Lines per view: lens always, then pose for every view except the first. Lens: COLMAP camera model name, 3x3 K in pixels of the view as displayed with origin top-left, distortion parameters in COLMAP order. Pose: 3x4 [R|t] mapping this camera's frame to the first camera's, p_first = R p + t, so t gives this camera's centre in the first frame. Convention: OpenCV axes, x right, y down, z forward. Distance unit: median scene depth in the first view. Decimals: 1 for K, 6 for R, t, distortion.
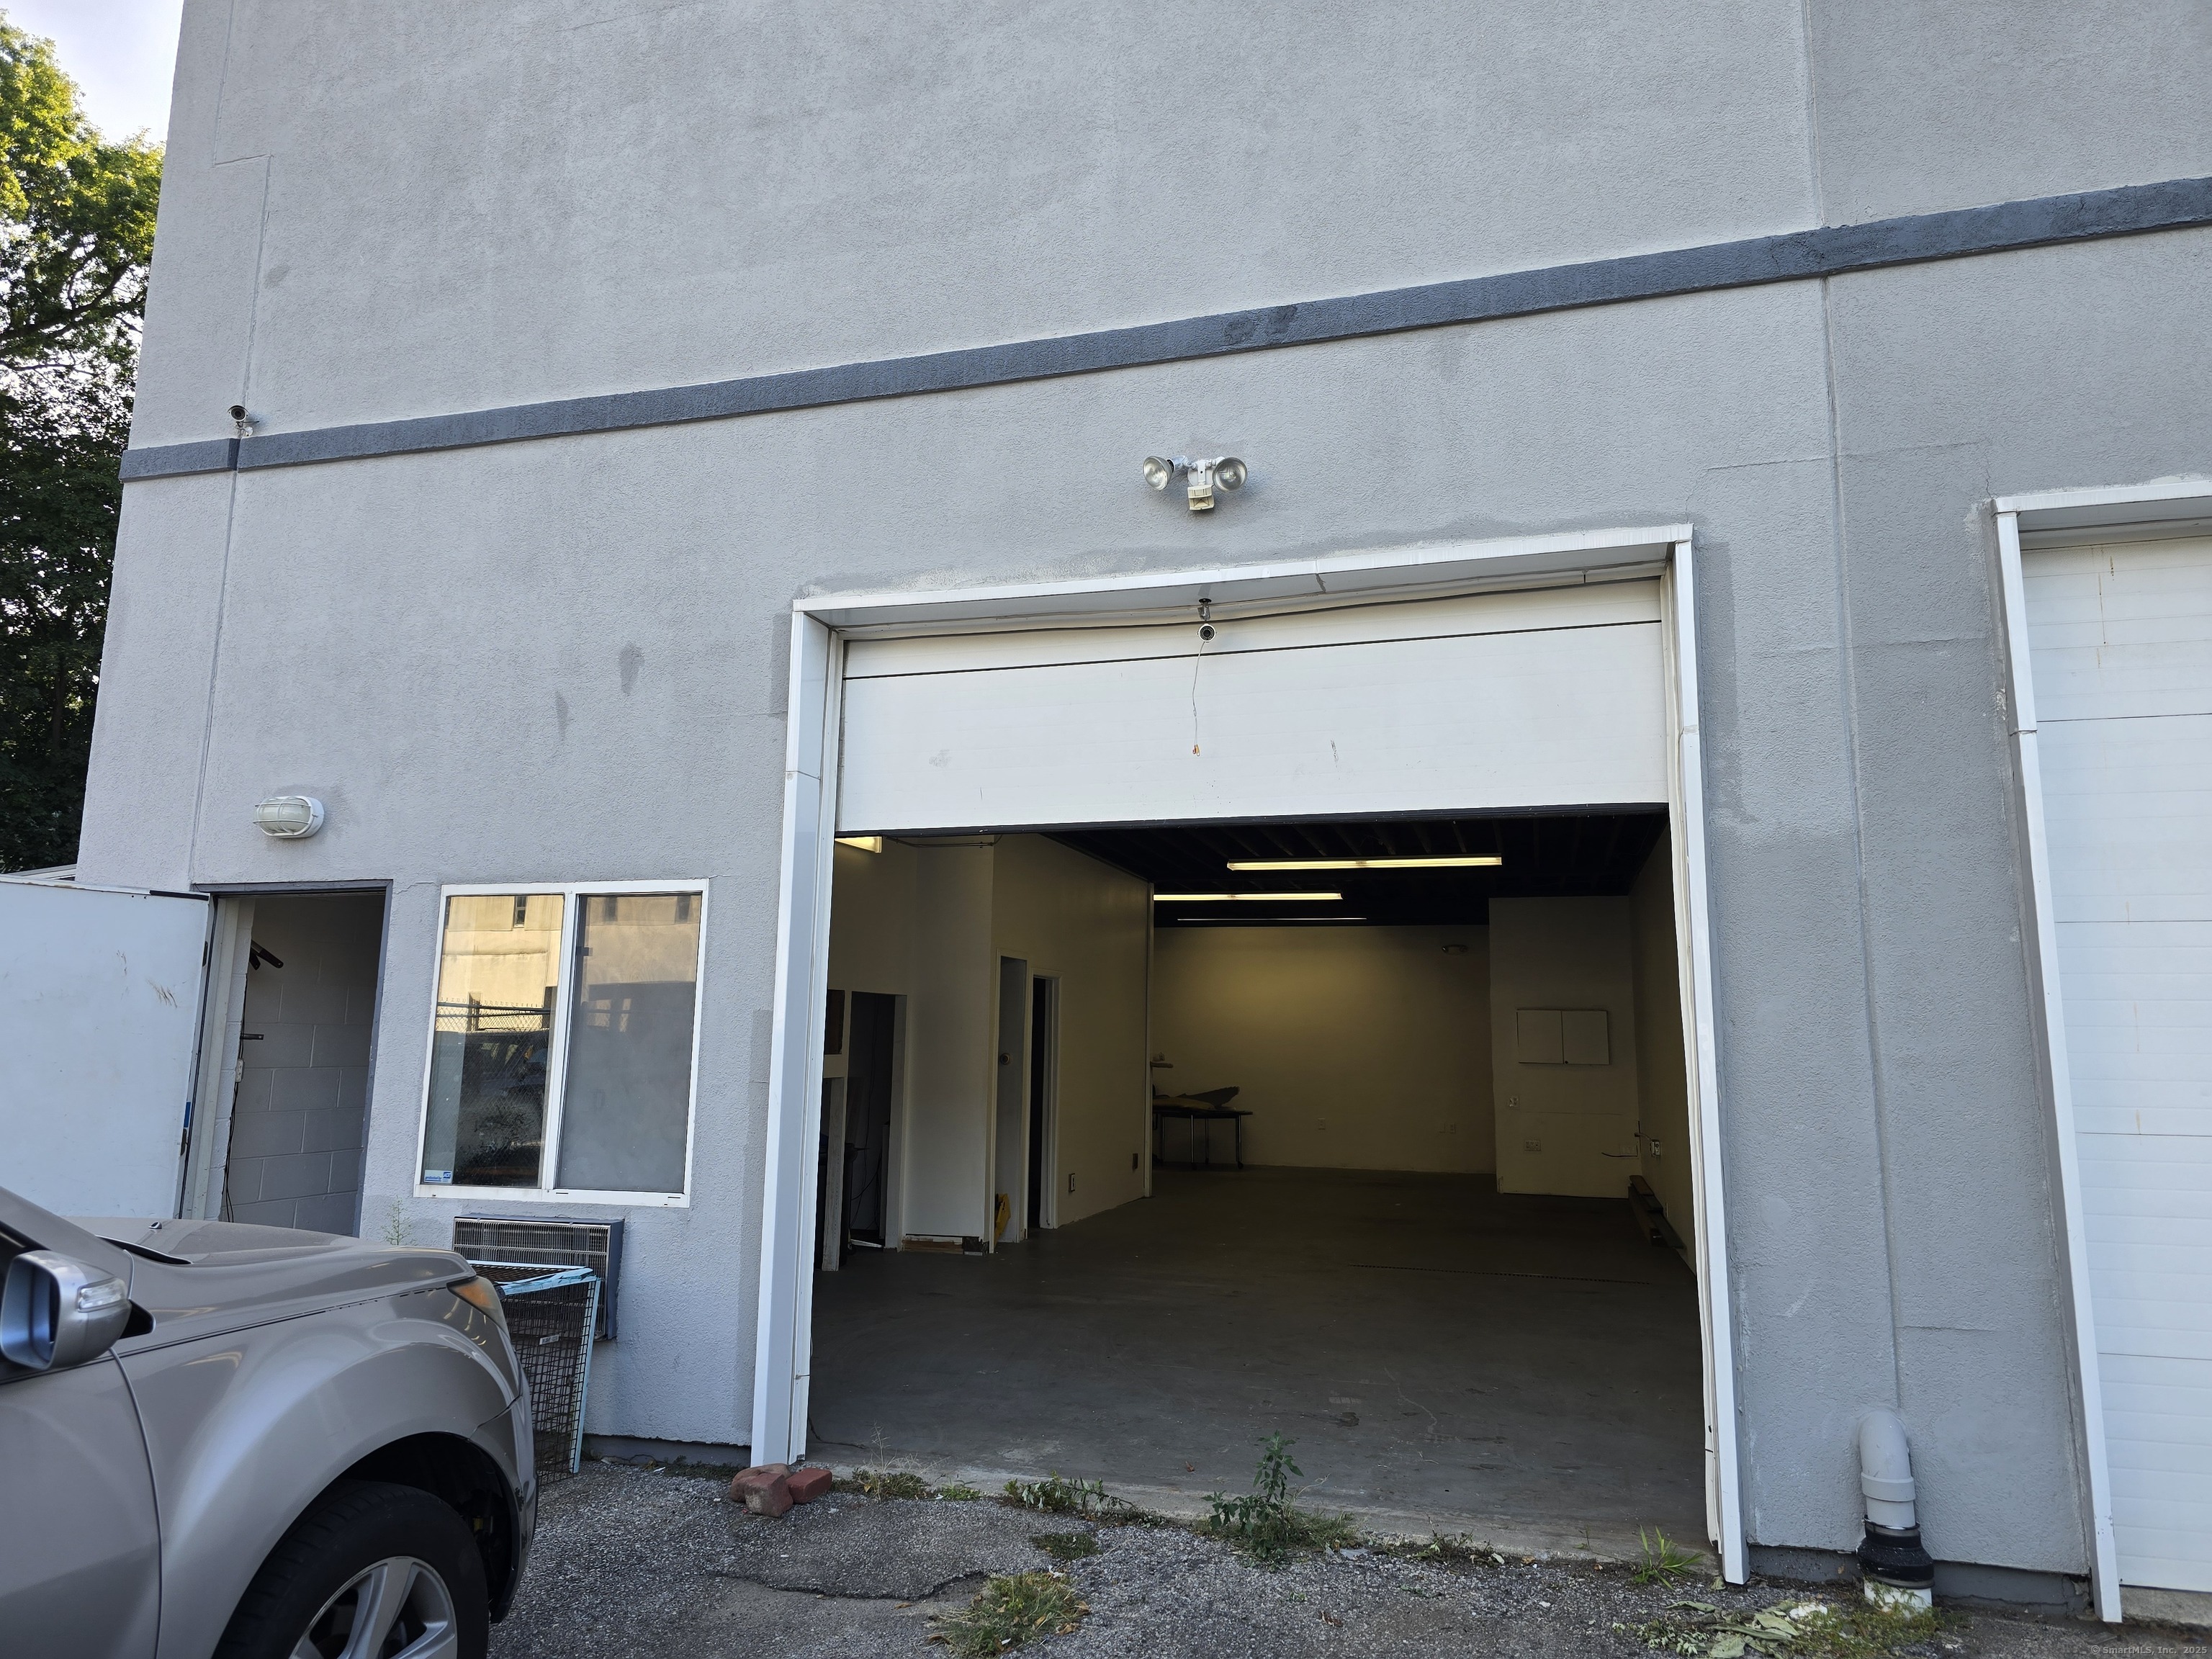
lens RADIAL K [[1405.6, 0, 1106.0], [0, 1405.6, 829.5], [0, 0, 1]] dist [0.137006, 0.000129]
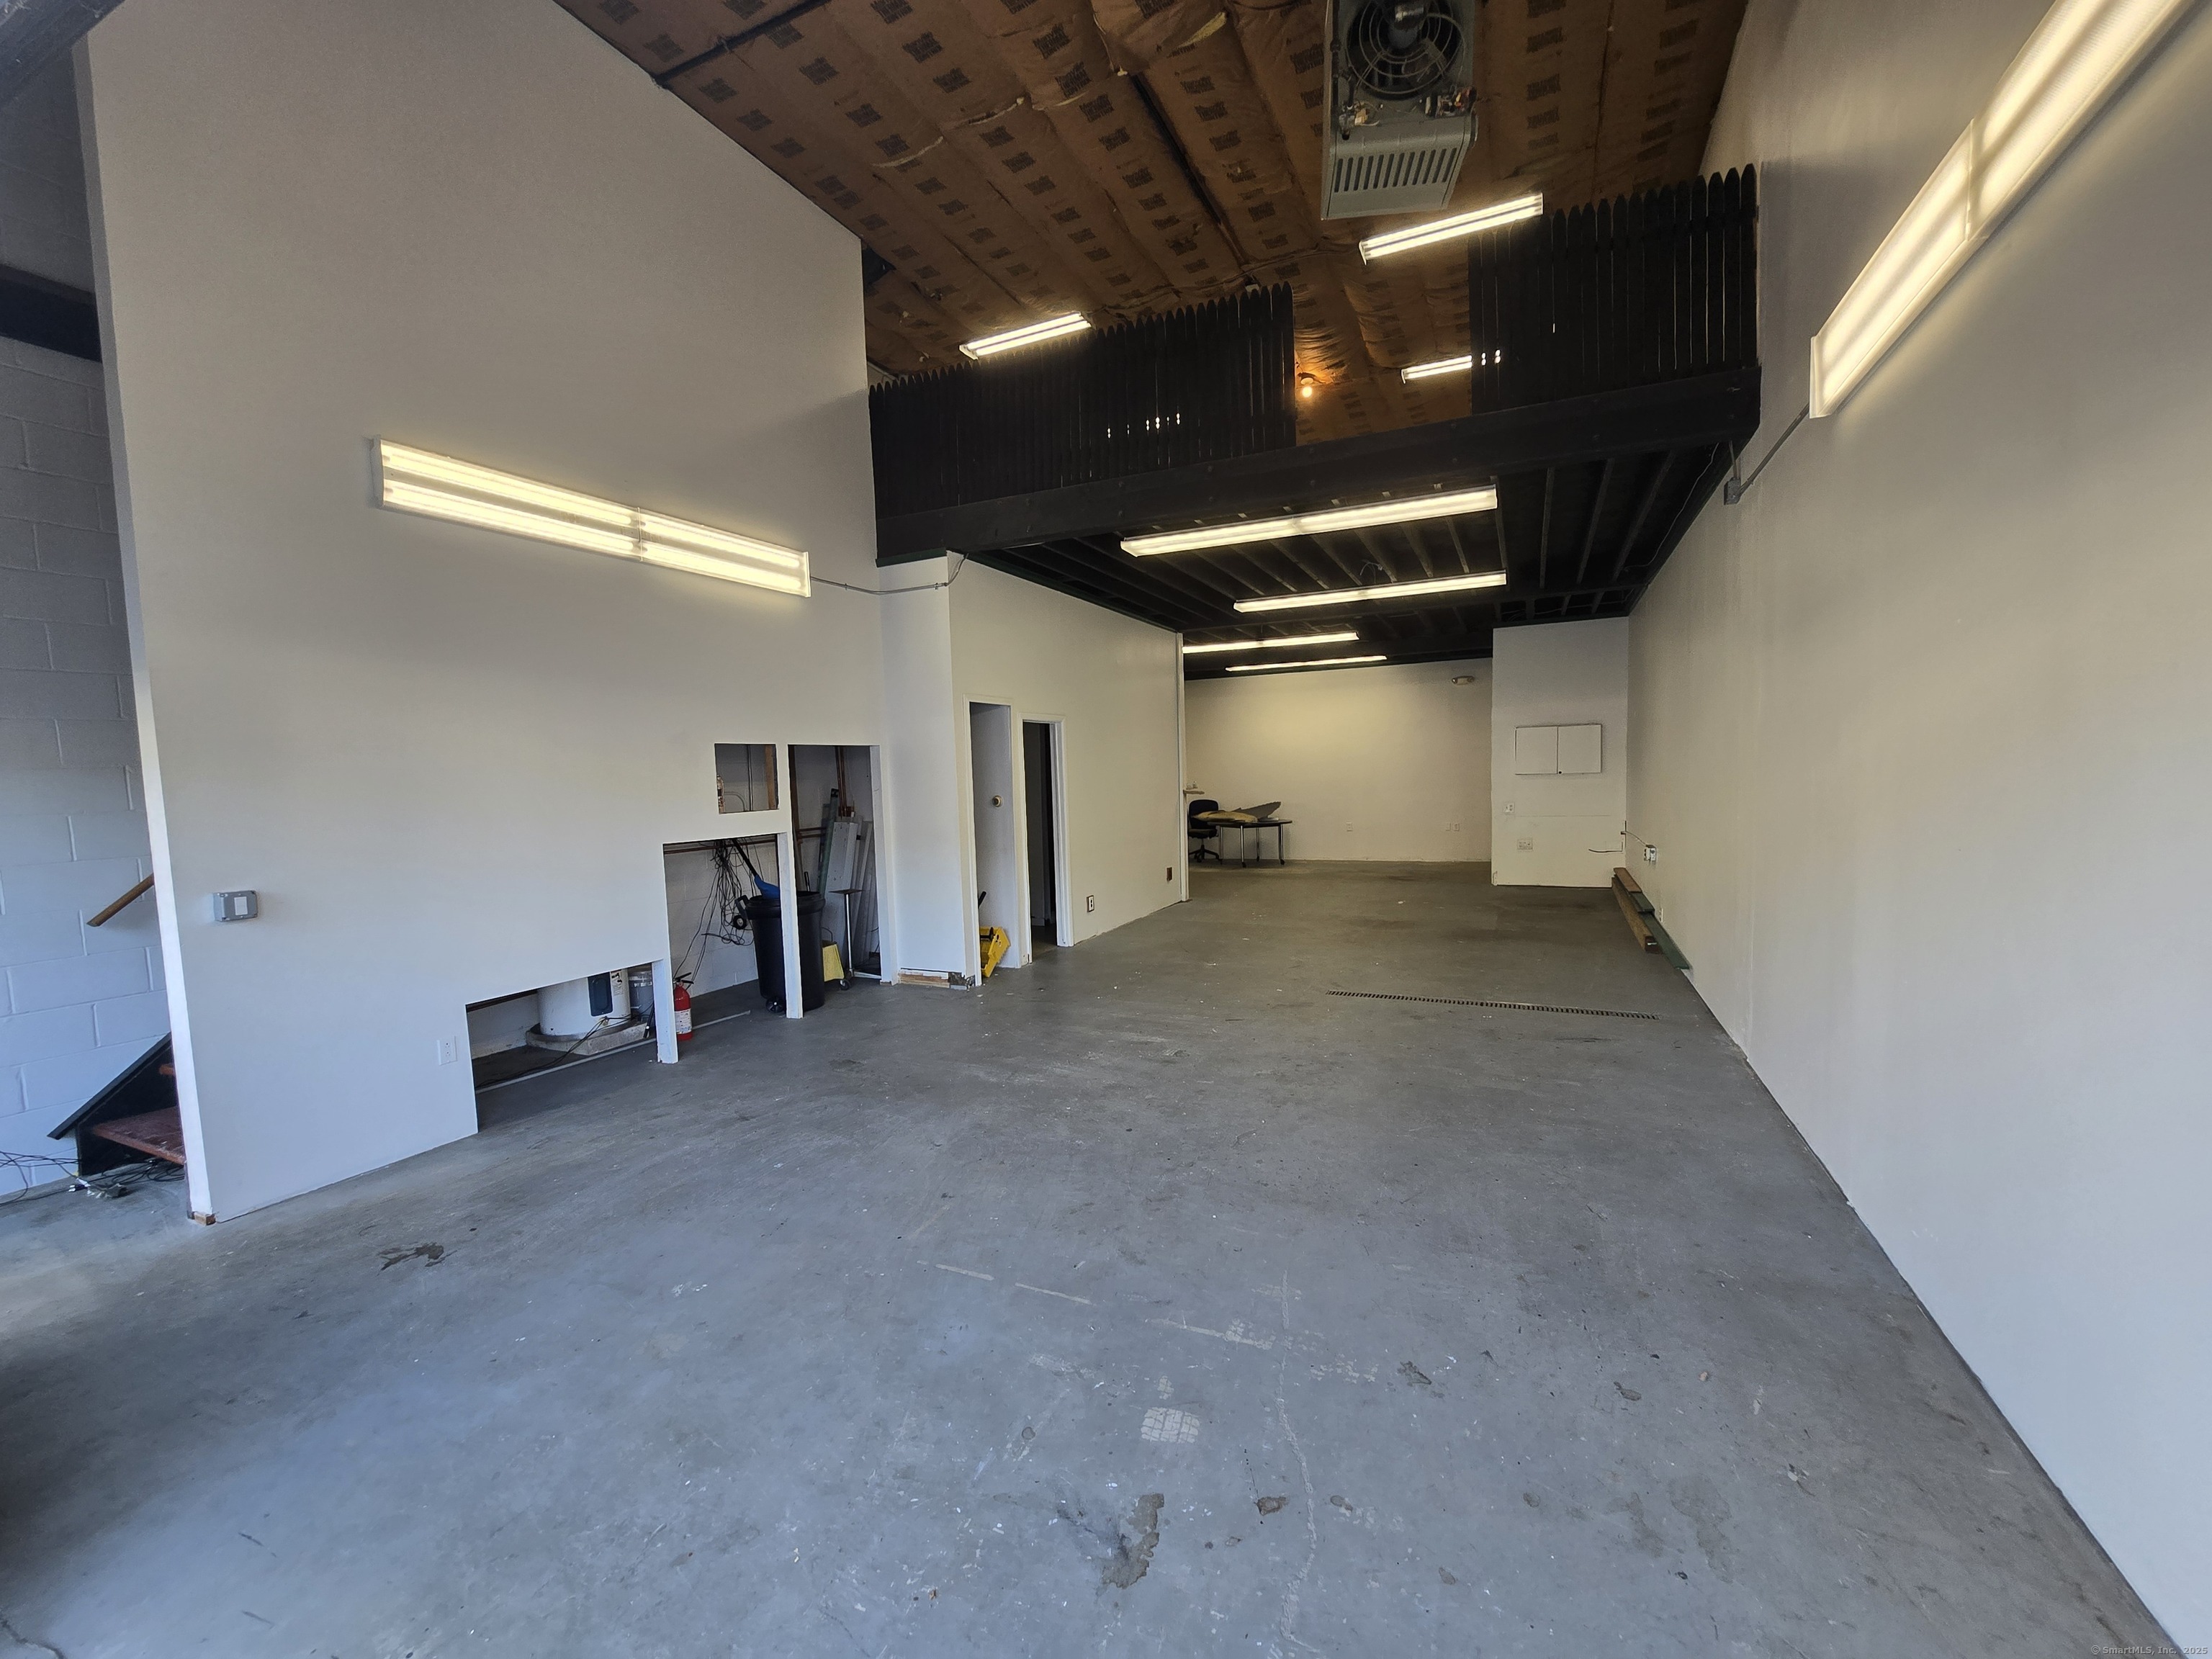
lens RADIAL K [[880.3, 0, 1106.0], [0, 880.3, 829.5], [0, 0, 1]] dist [0.001068, 0.000015]
pose [[0.987184, -0.035081, -0.155686, 0.105161], [0.068446, 0.974332, 0.214460, 0.048206], [0.144166, -0.222368, 0.964245, 0.374216]]
